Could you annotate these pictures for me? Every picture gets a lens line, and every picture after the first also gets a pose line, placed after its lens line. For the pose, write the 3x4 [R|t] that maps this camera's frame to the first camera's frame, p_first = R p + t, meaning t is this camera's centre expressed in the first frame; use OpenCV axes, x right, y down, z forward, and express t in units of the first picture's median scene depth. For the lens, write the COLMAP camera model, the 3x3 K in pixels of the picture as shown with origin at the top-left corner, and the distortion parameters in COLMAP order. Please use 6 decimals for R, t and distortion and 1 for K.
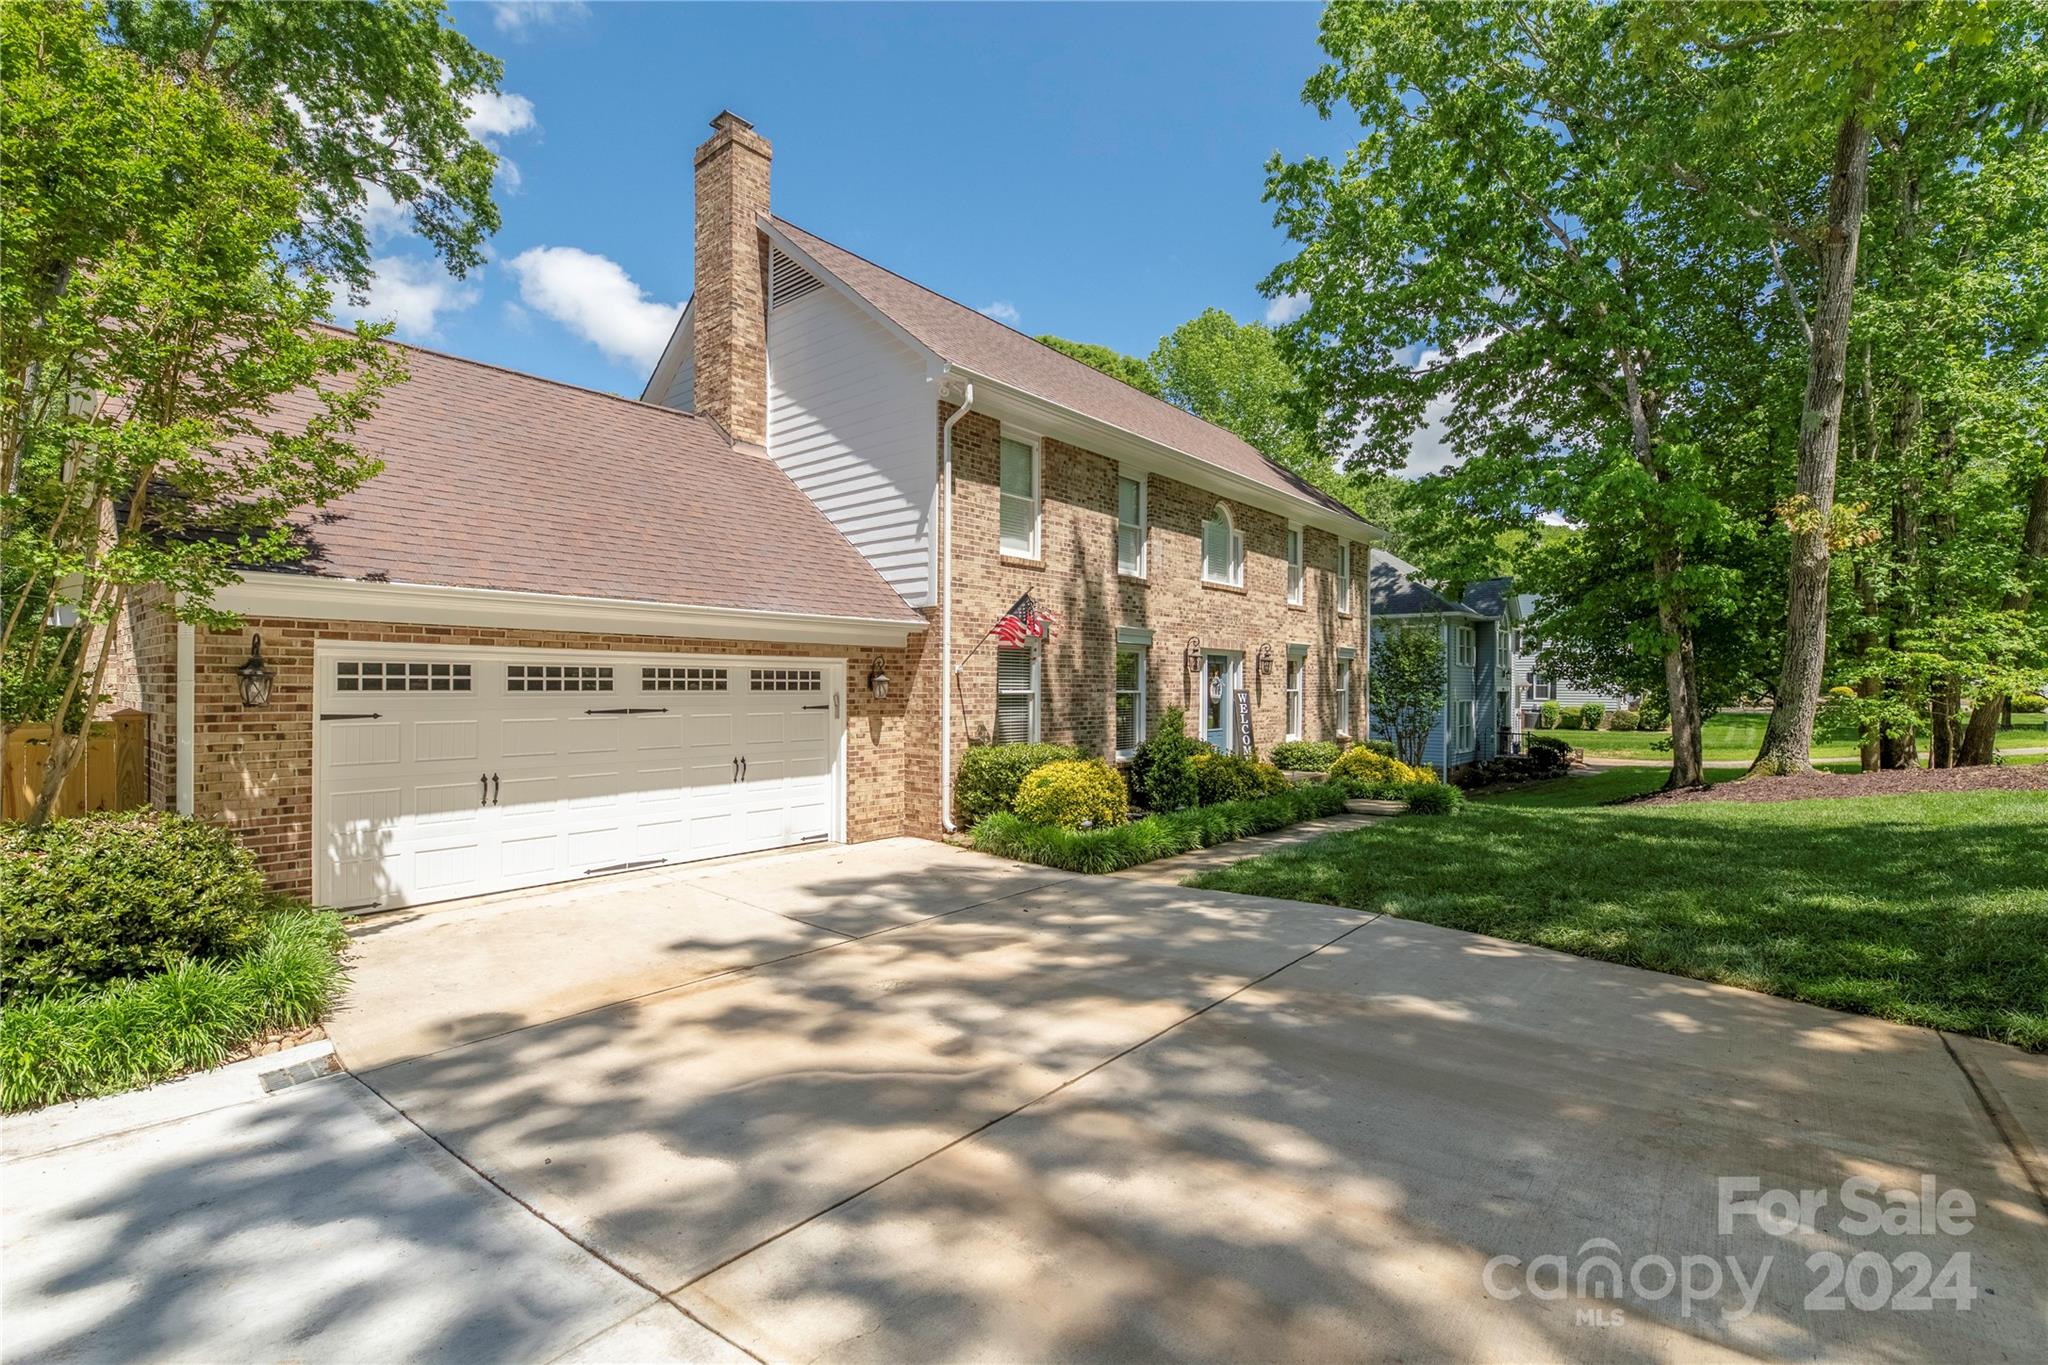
lens RADIAL K [[952.3, 0, 1024.8], [0, 952.3, 683.9], [0, 0, 1]] dist [0.000371, 0.000018]
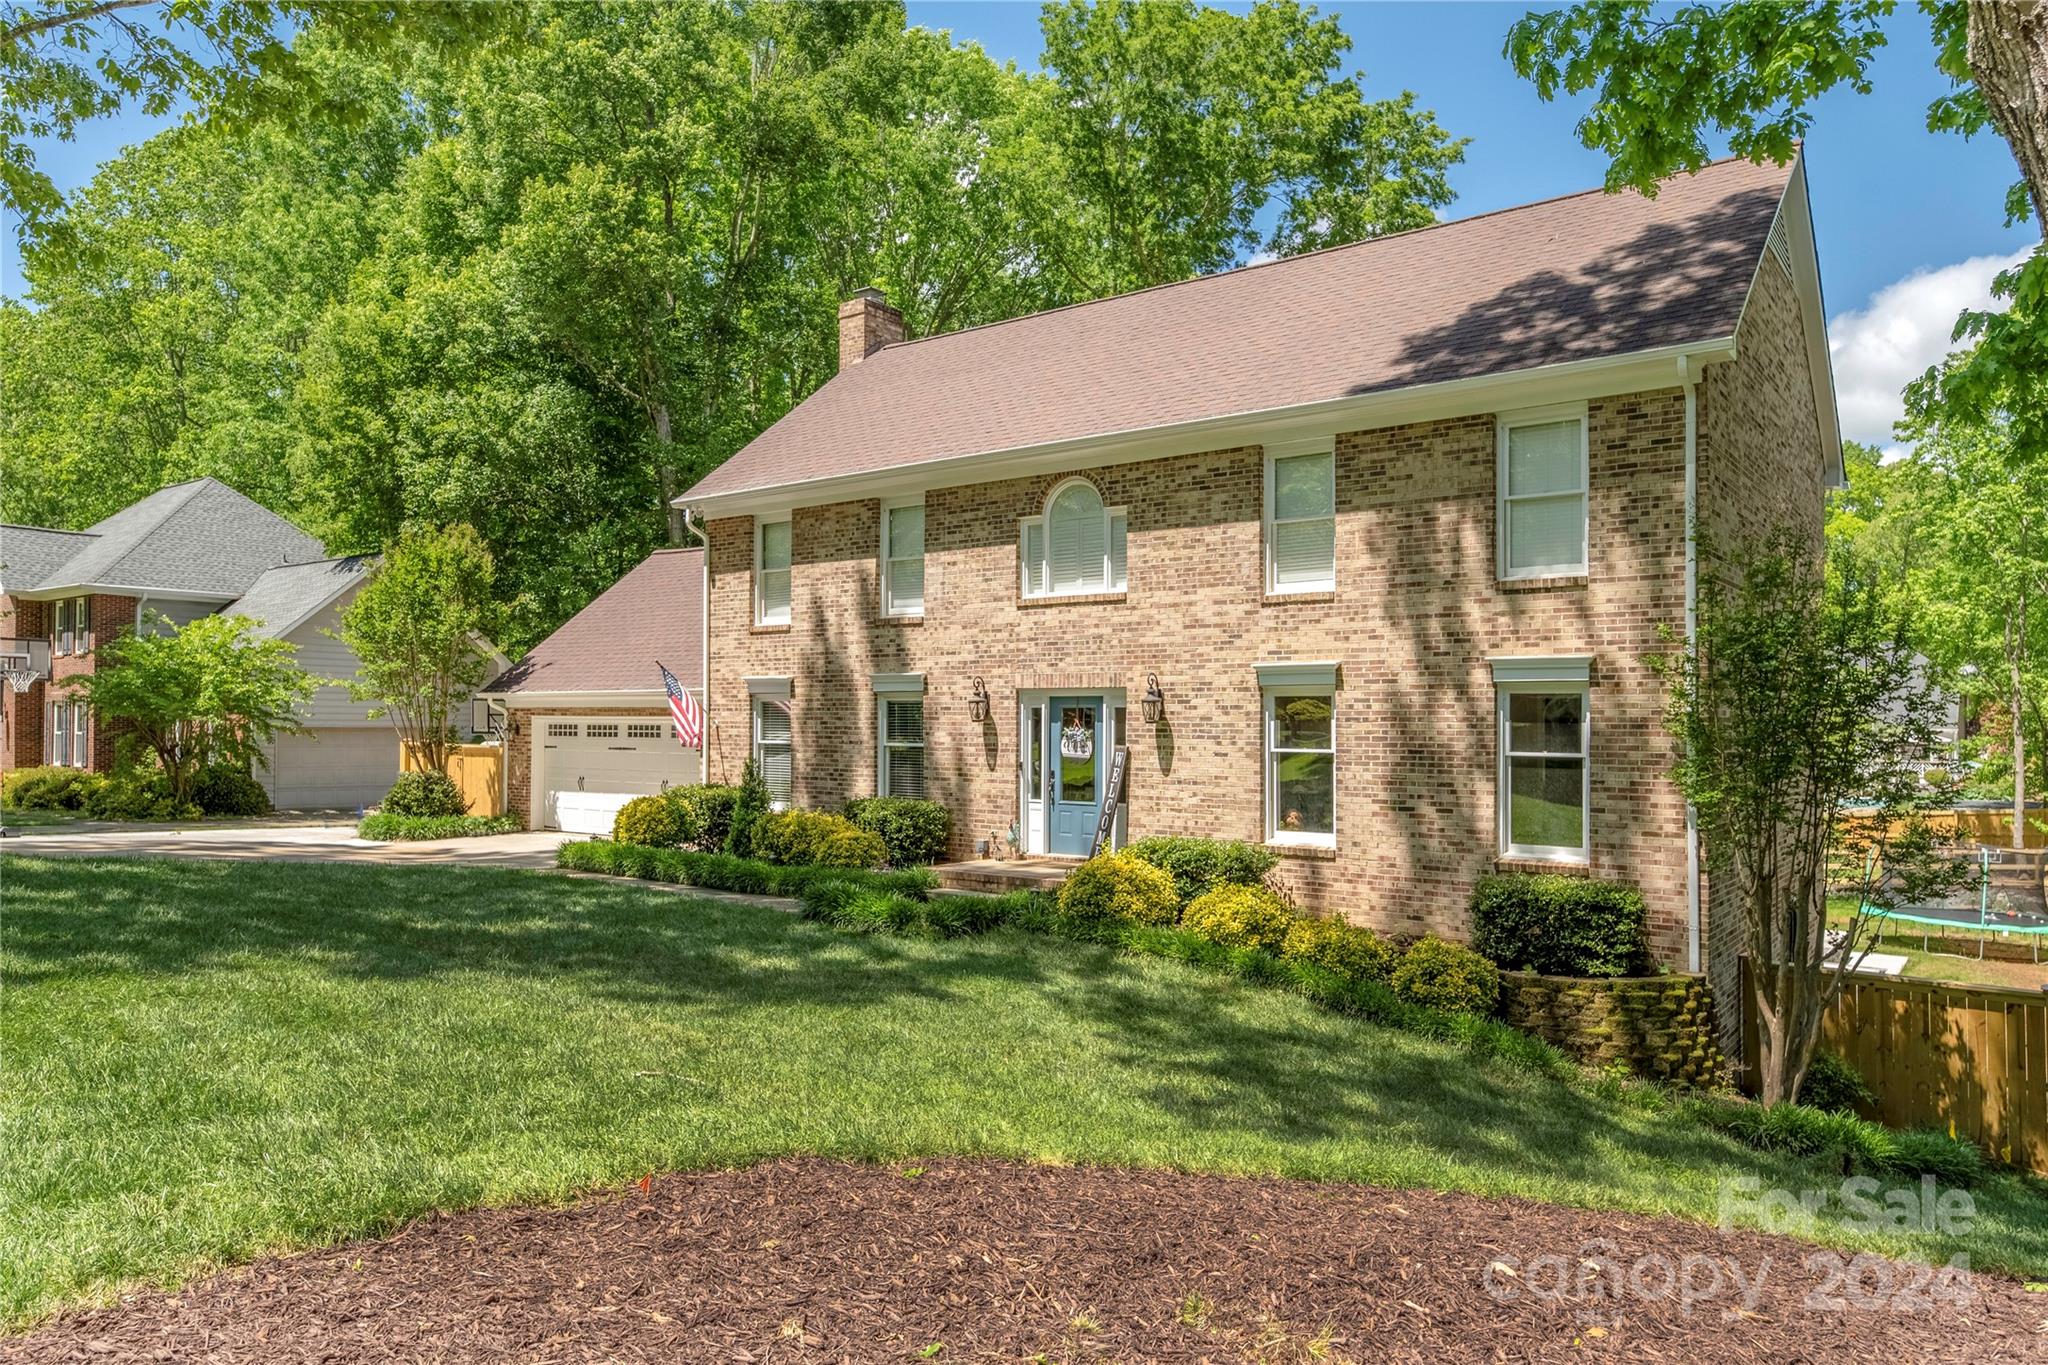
lens RADIAL K [[1420.3, 0, 1024.4], [0, 1420.3, 686.7], [0, 0, 1]] dist [0.000242, 0.000046]
pose [[-0.012160, -0.039425, -0.999149, 1.617321], [-0.011799, 0.999159, -0.039282, 0.005186], [0.999856, 0.011311, -0.012615, 1.267624]]
